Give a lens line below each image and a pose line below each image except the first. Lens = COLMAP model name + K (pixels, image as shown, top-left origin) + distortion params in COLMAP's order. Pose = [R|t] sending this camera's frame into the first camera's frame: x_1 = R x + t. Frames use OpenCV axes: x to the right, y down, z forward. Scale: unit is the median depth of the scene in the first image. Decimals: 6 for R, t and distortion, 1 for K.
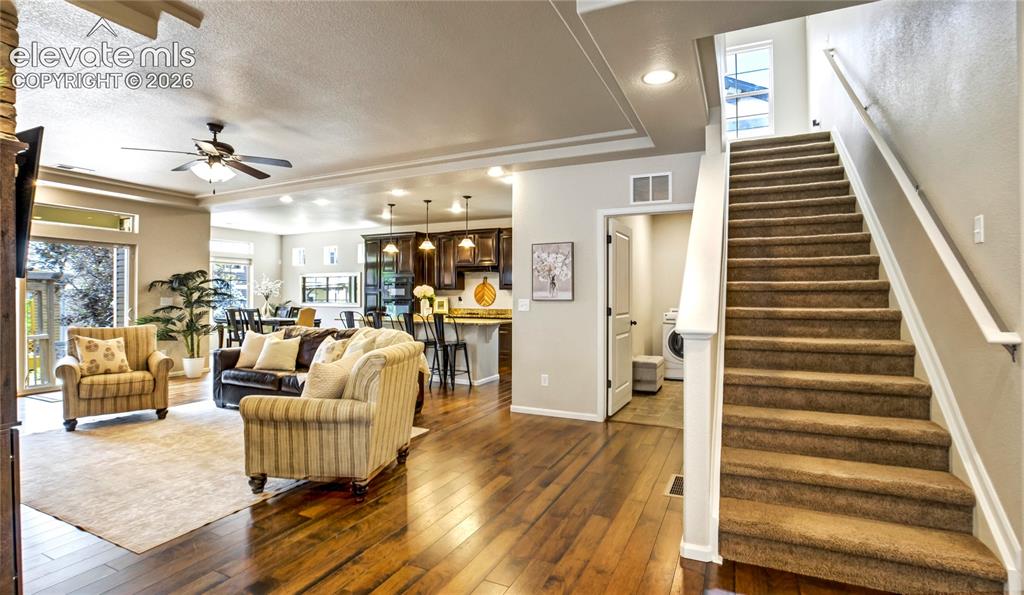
lens RADIAL K [[477.2, 0, 498.2], [0, 477.2, 323.1], [0, 0, 1]] dist [-0.000027, 0.000024]
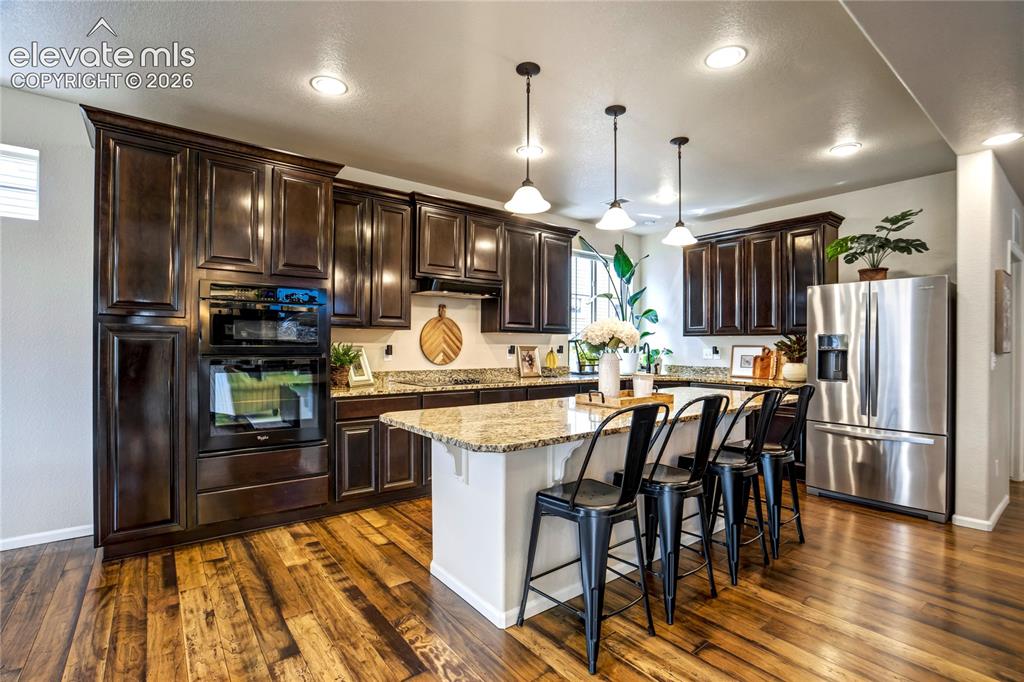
lens RADIAL K [[475.2, 0, 516.2], [0, 475.2, 351.0], [0, 0, 1]] dist [-0.022318, 0.000573]
pose [[0.431991, -0.011973, 0.901798, -0.426879], [0.045351, 0.998935, -0.008463, -0.040404], [-0.900737, 0.044554, 0.432074, 0.702271]]
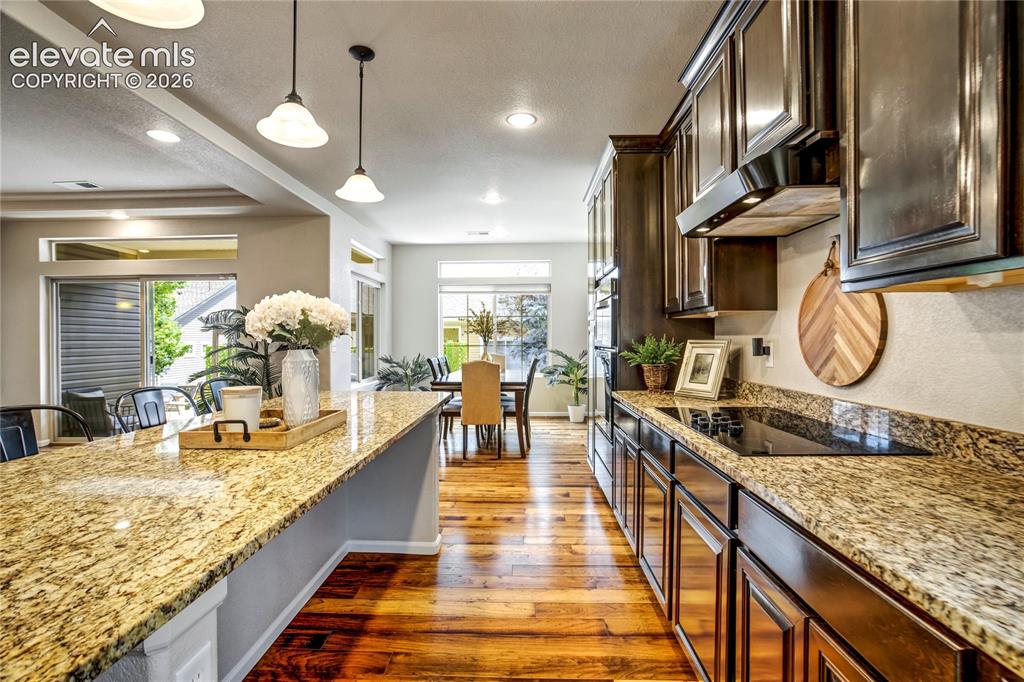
lens RADIAL K [[471.0, 0, 509.0], [0, 471.0, 336.5], [0, 0, 1]] dist [-0.023113, 0.000816]
pose [[0.416314, -0.010816, -0.909157, 0.065938], [-0.042139, 0.998625, -0.031176, -0.042763], [0.908244, 0.051290, 0.415286, 0.775186]]
